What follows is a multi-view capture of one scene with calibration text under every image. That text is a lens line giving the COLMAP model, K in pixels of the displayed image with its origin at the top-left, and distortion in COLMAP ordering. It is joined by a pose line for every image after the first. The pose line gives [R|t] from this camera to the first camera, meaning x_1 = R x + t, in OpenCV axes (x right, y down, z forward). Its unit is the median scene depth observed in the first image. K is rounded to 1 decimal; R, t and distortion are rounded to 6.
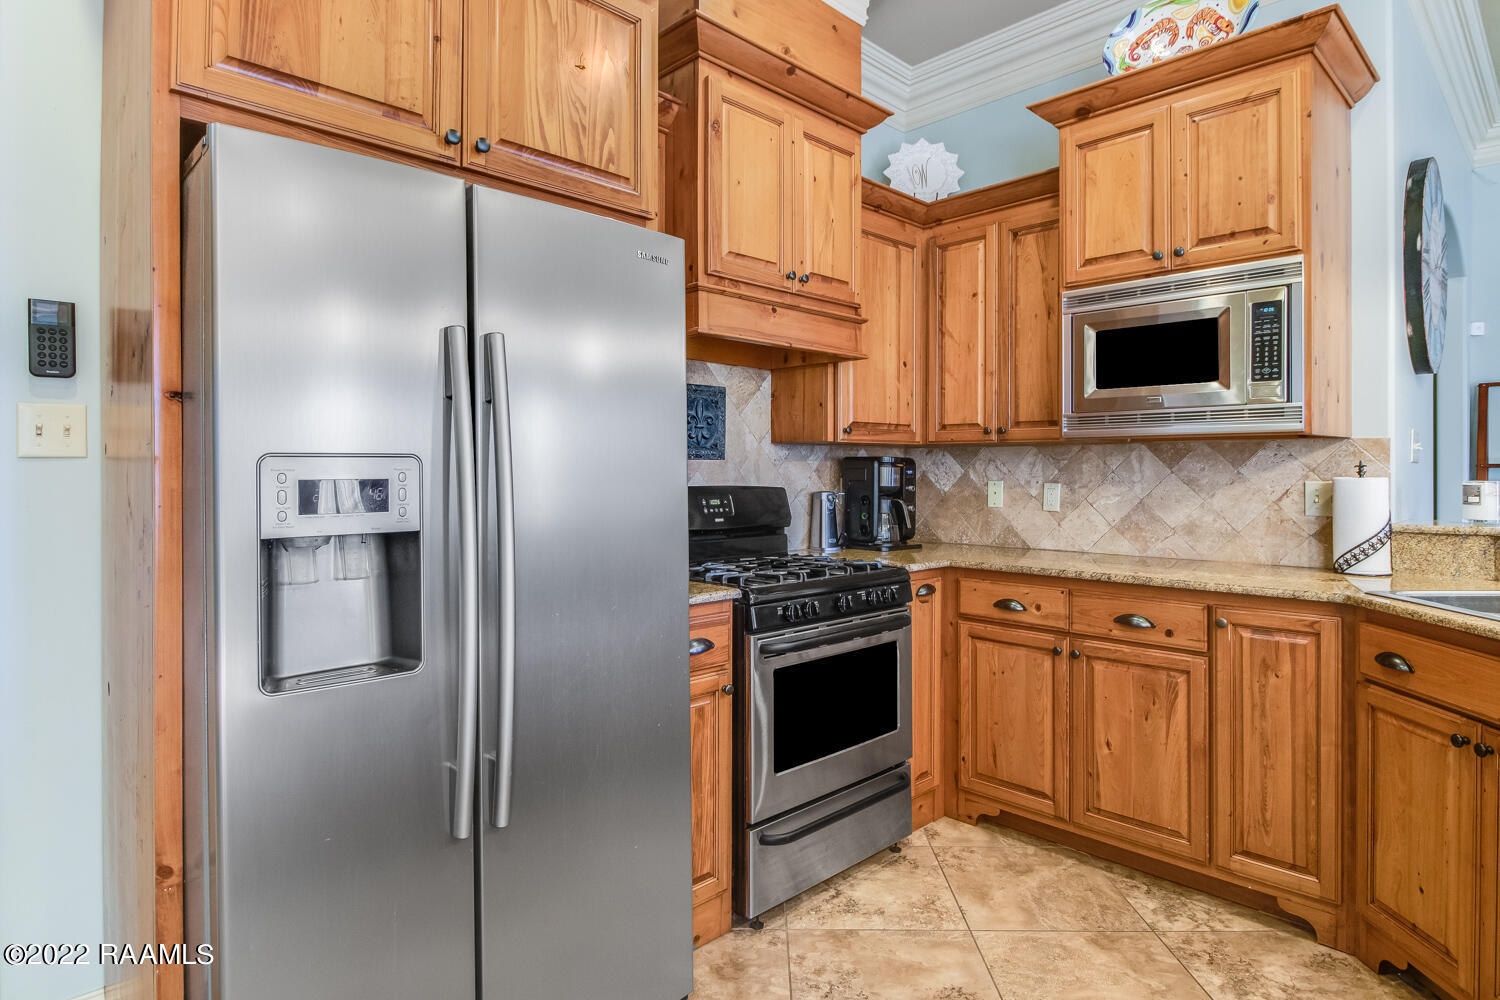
lens RADIAL K [[819.0, 0, 760.2], [0, 819.0, 470.4], [0, 0, 1]] dist [-0.004722, -0.006459]
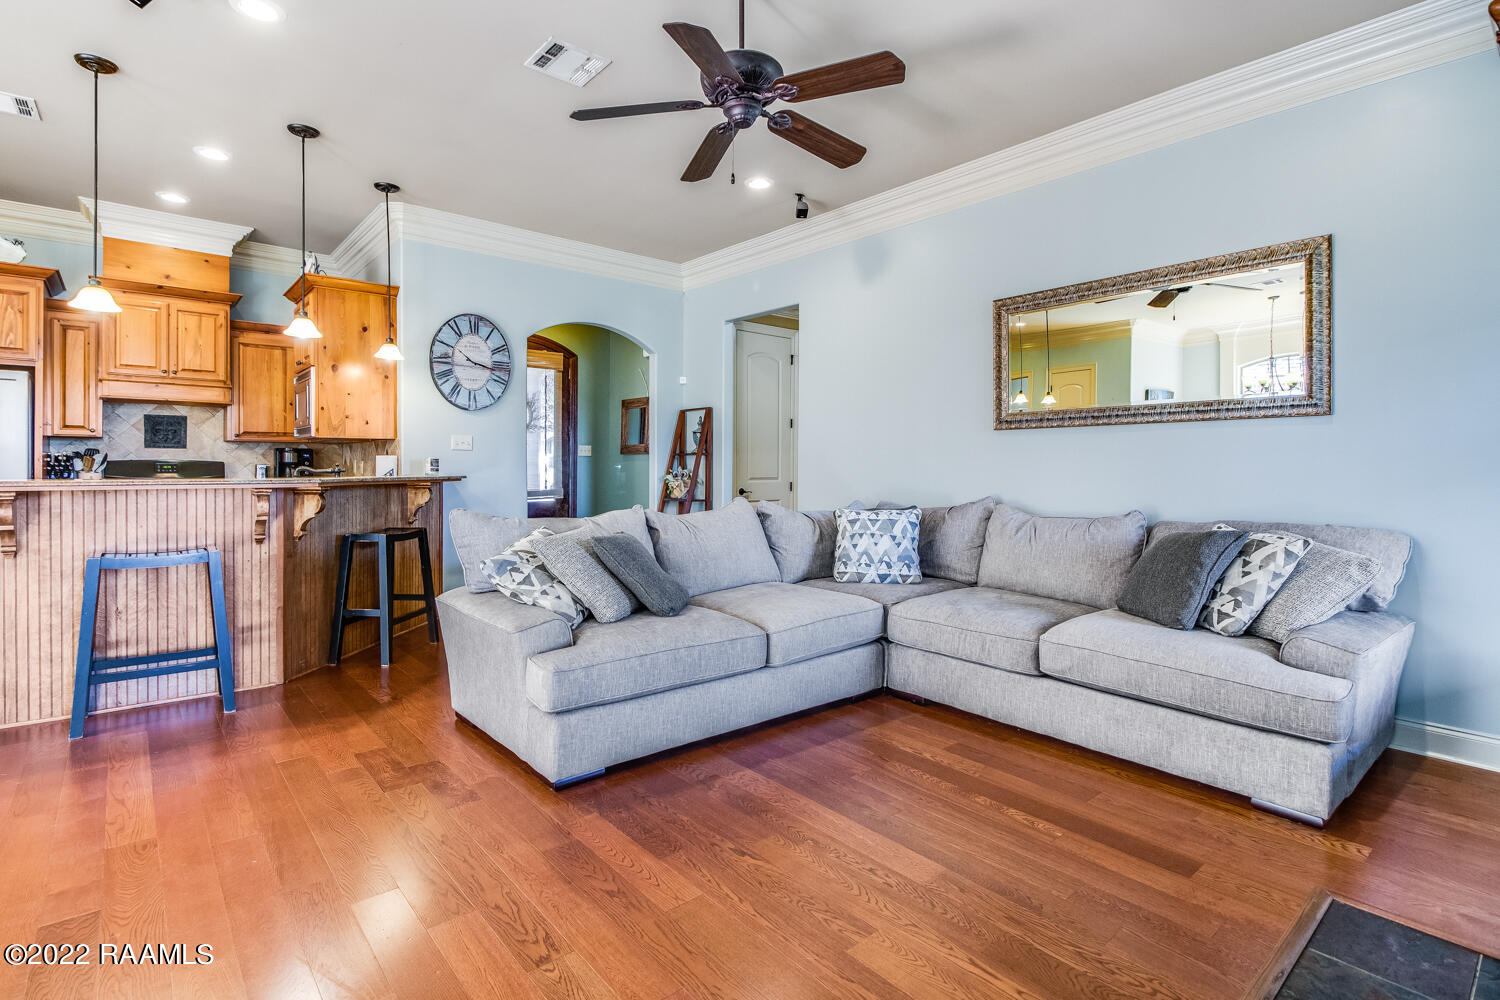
lens RADIAL K [[730.3, 0, 737.6], [0, 730.3, 468.9], [0, 0, 1]] dist [0.015110, -0.002954]
pose [[0.997074, 0.004440, -0.076316, 1.884064], [-0.004327, 0.999989, 0.001644, 0.038042], [0.076322, -0.001309, 0.997082, -1.033136]]
